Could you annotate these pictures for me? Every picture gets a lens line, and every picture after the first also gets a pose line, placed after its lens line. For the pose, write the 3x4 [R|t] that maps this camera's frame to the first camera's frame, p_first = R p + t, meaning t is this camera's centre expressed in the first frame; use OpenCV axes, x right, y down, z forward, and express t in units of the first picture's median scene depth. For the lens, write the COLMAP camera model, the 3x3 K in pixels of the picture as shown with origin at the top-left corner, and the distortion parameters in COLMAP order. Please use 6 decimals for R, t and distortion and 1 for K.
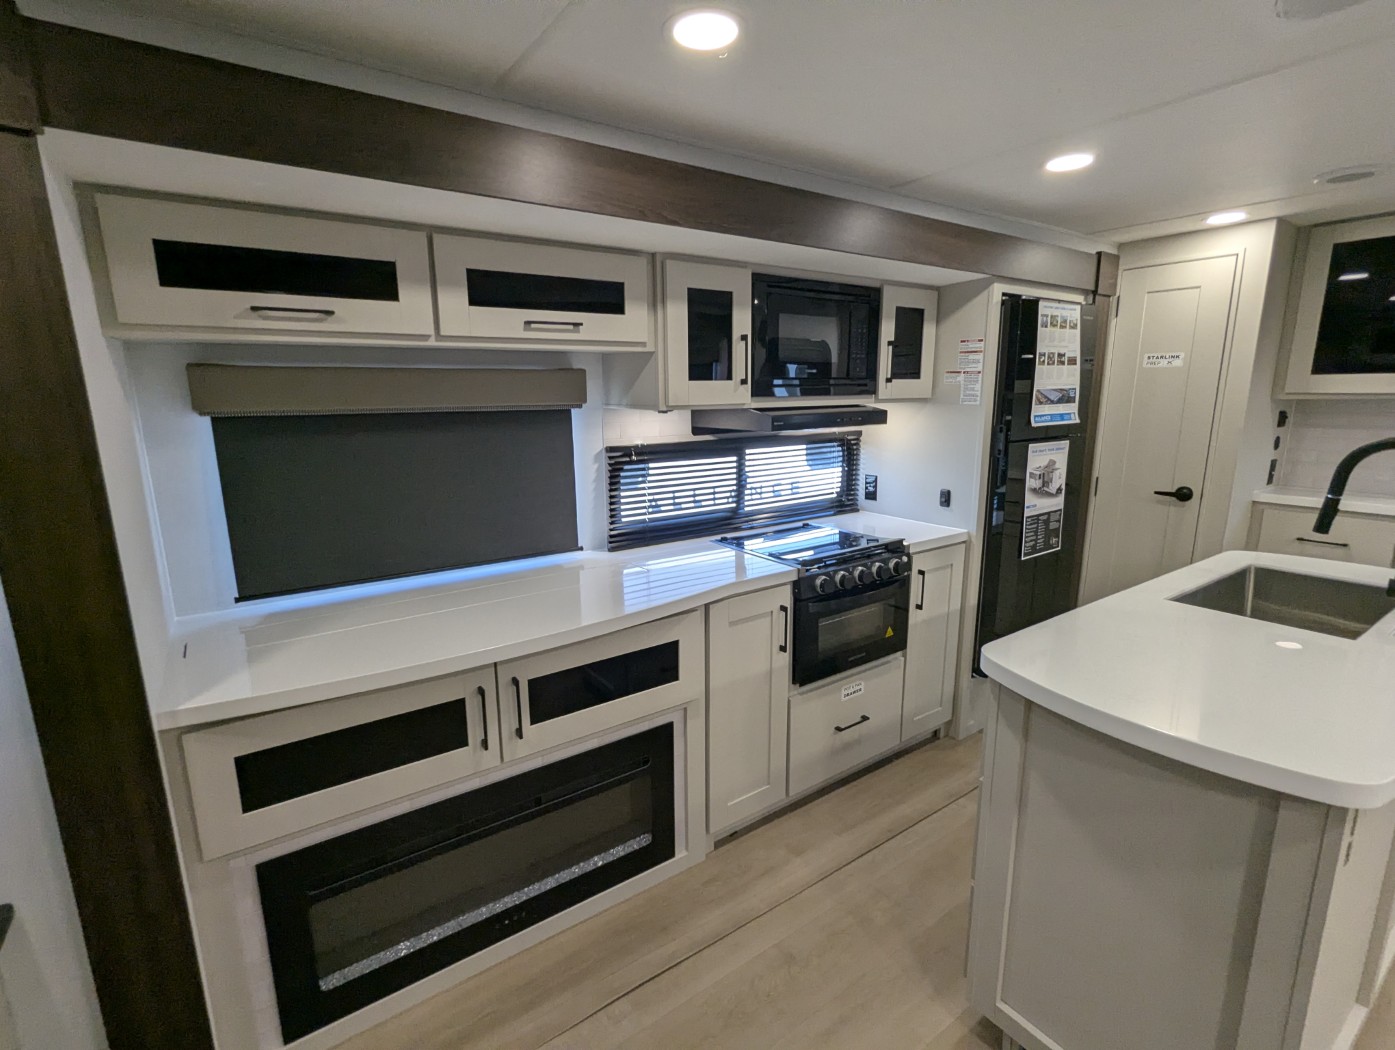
lens RADIAL K [[662.8, 0, 698.1], [0, 662.8, 522.9], [0, 0, 1]] dist [-0.002856, 0.001856]
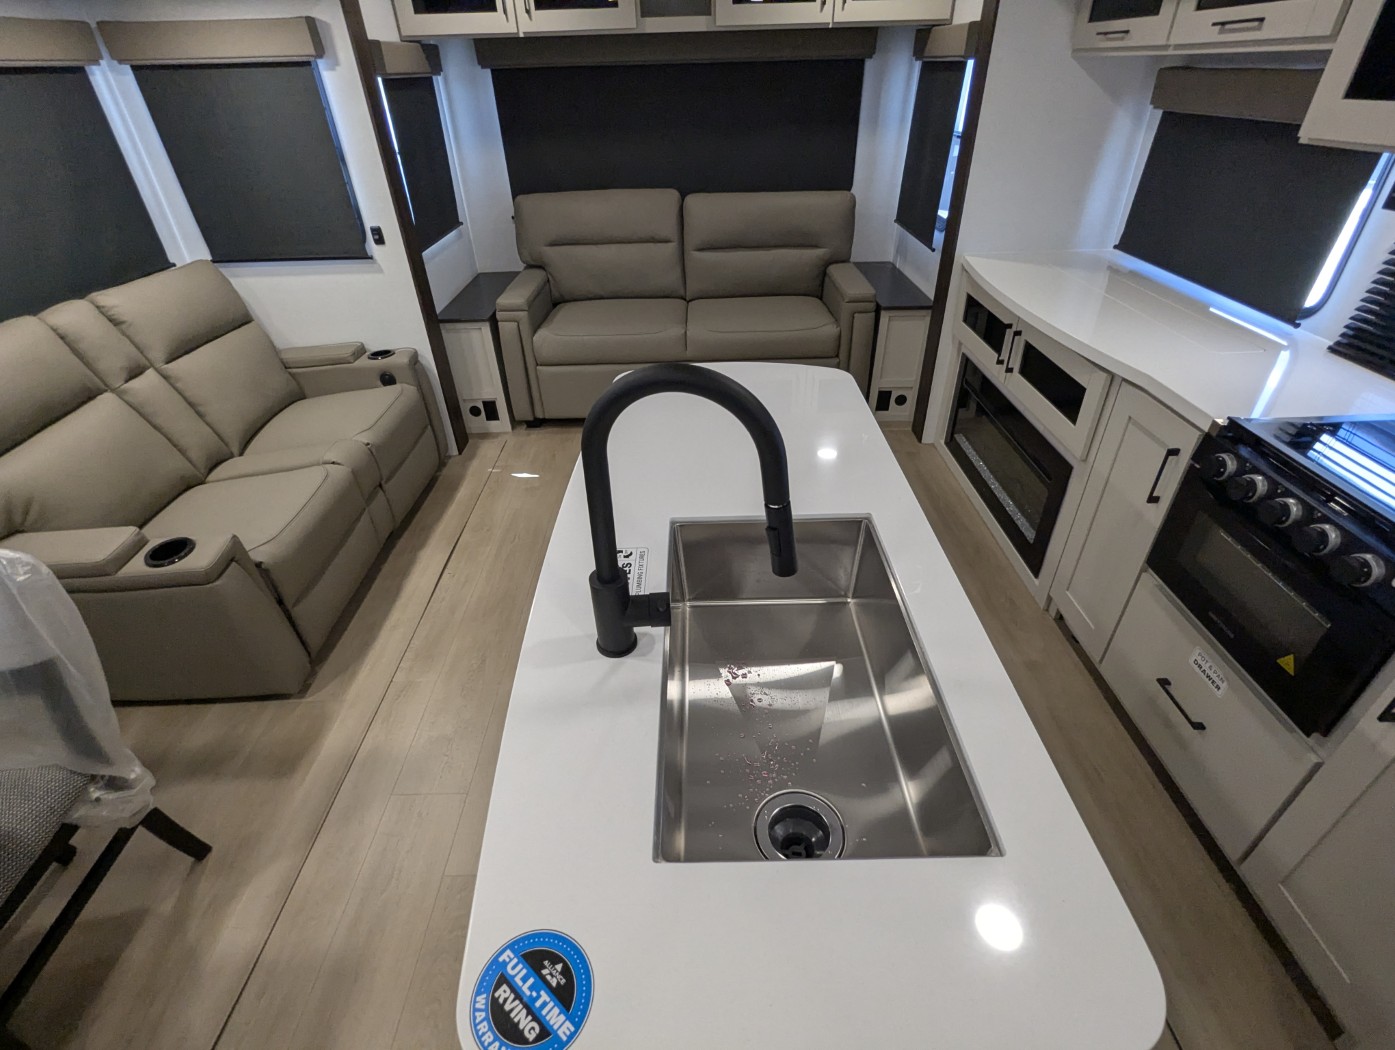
lens RADIAL K [[662.8, 0, 698.5], [0, 662.8, 525.3], [0, 0, 1]] dist [-0.002856, 0.001856]
pose [[-0.563560, 0.490651, -0.664576, 0.817138], [-0.130419, 0.741563, 0.658085, -0.198474], [0.815715, 0.457544, -0.353925, 0.708307]]
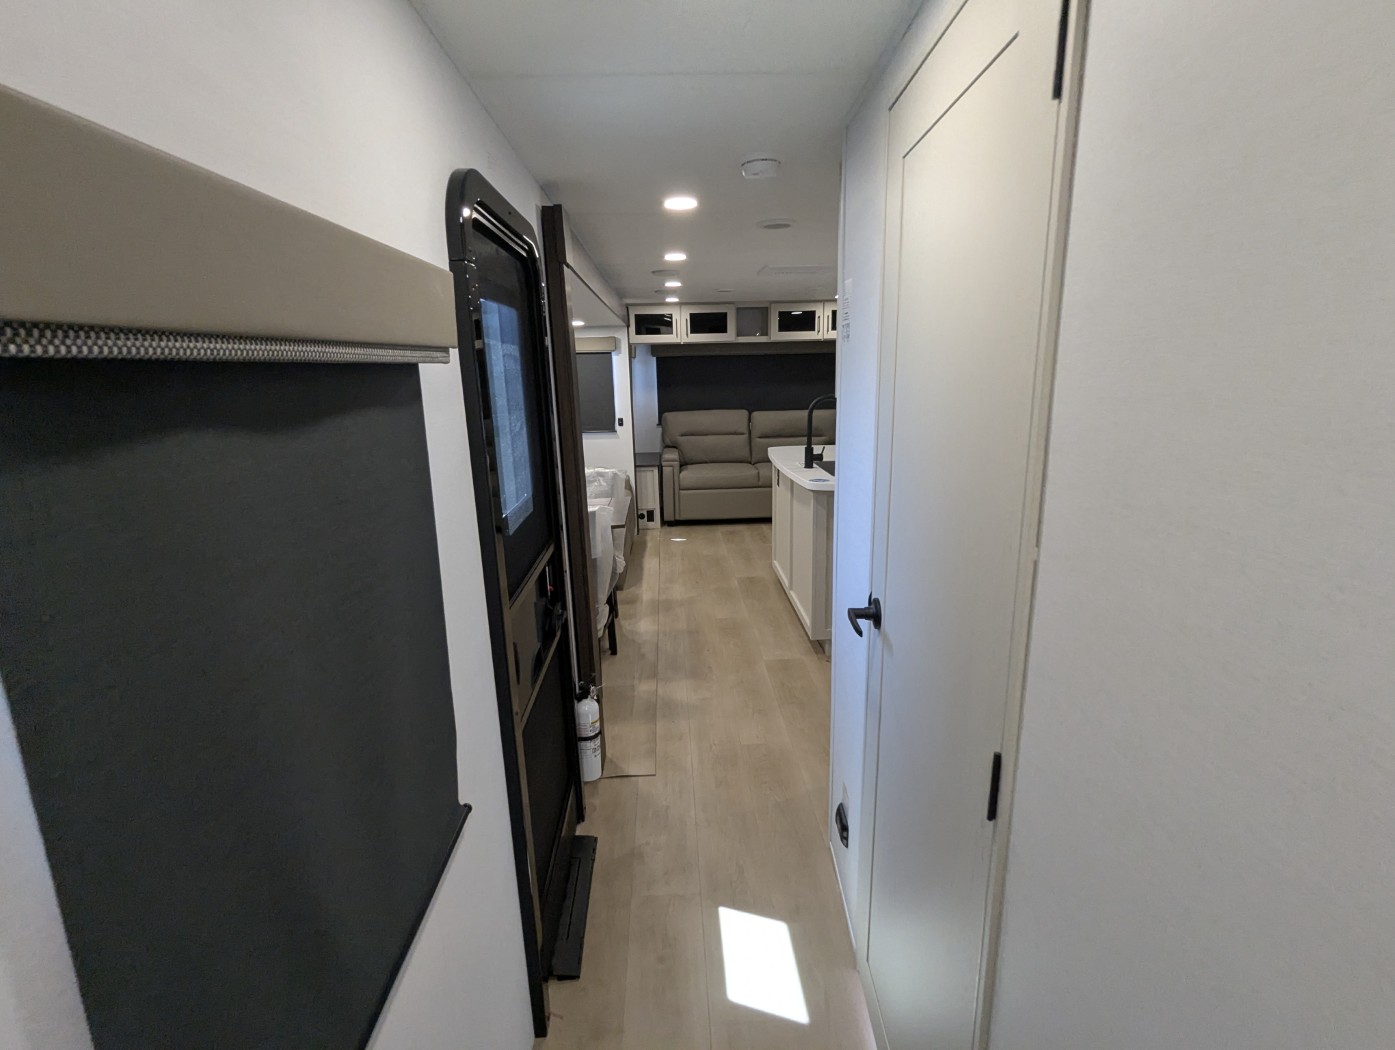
lens RADIAL K [[662.8, 0, 702.4], [0, 662.8, 539.6], [0, 0, 1]] dist [-0.002856, 0.001856]
pose [[-0.528450, 0.239819, -0.814388, 1.985103], [-0.136732, 0.922706, 0.360441, -0.261932], [0.837881, 0.301828, -0.454814, 1.092023]]
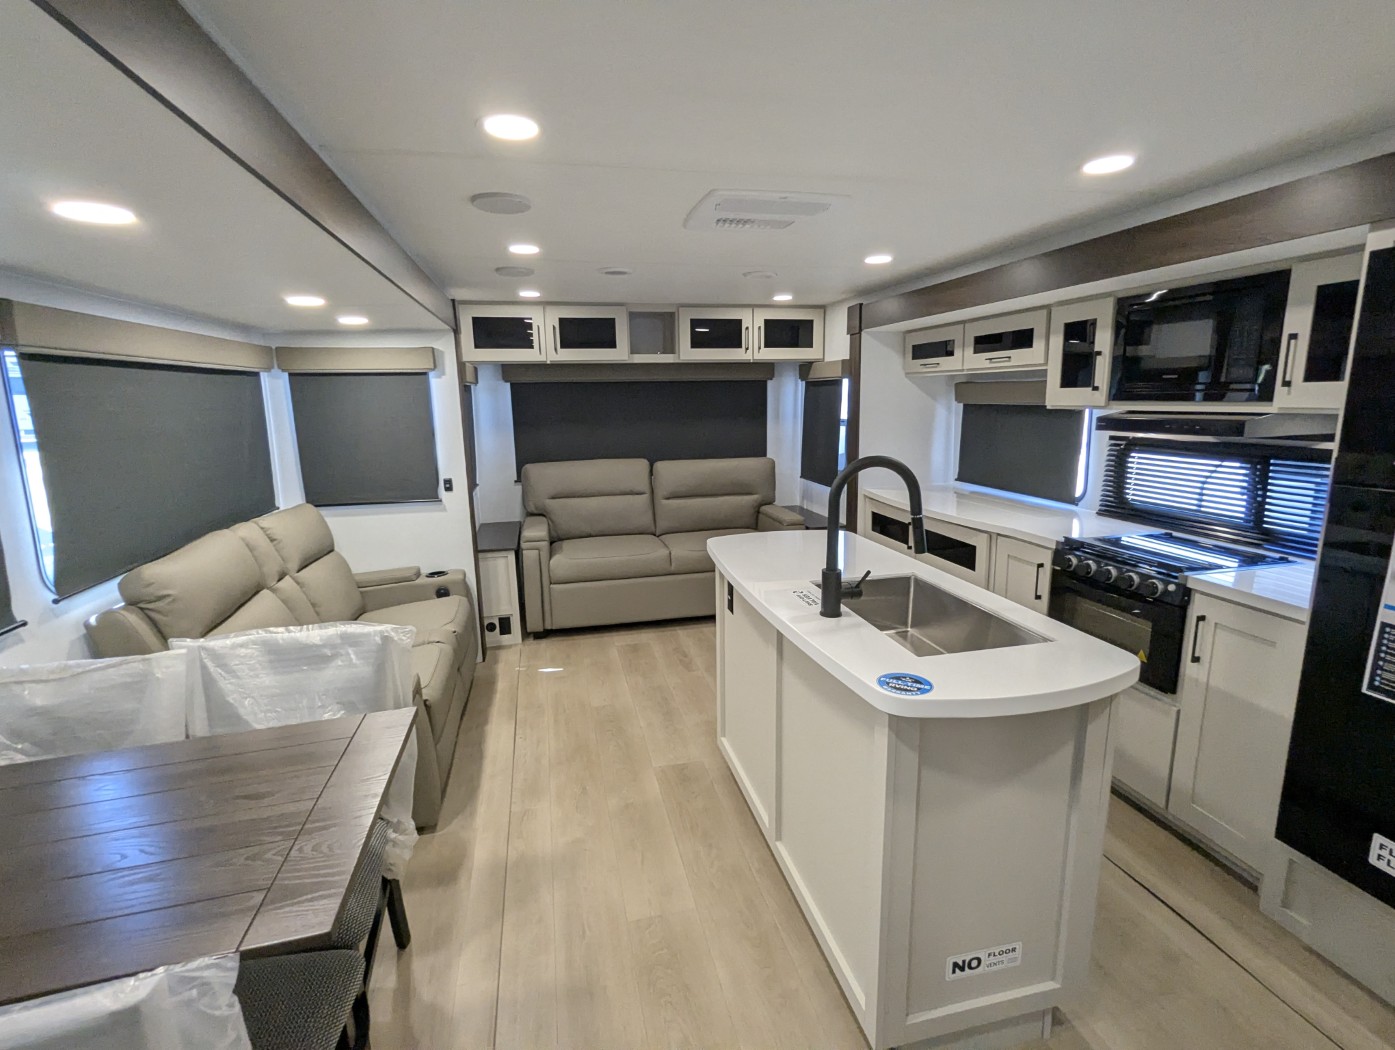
lens RADIAL K [[662.8, 0, 695.0], [0, 662.8, 526.8], [0, 0, 1]] dist [-0.002856, 0.001856]
pose [[-0.375031, 0.197697, -0.905686, 1.264571], [-0.158837, 0.948842, 0.272890, -0.154585], [0.913303, 0.246199, -0.324443, 0.645788]]
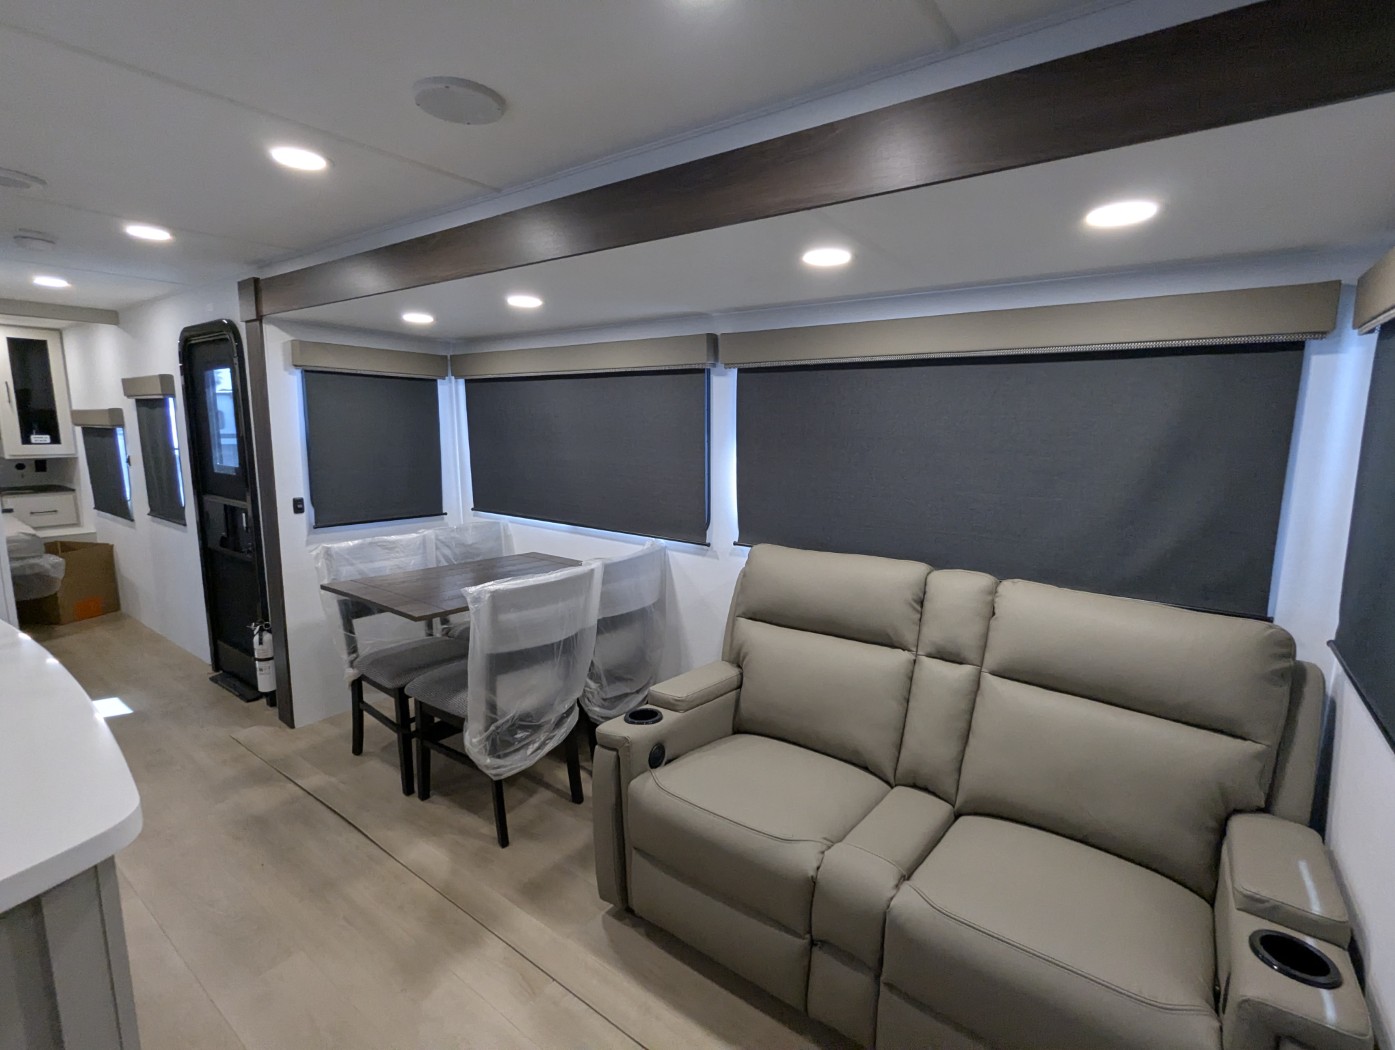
lens RADIAL K [[662.8, 0, 696.7], [0, 662.8, 528.5], [0, 0, 1]] dist [-0.002856, 0.001856]
pose [[-0.307401, -0.147277, 0.940114, -0.030116], [0.176784, 0.961913, 0.208497, -0.019613], [-0.935014, 0.230290, -0.269657, 0.134154]]
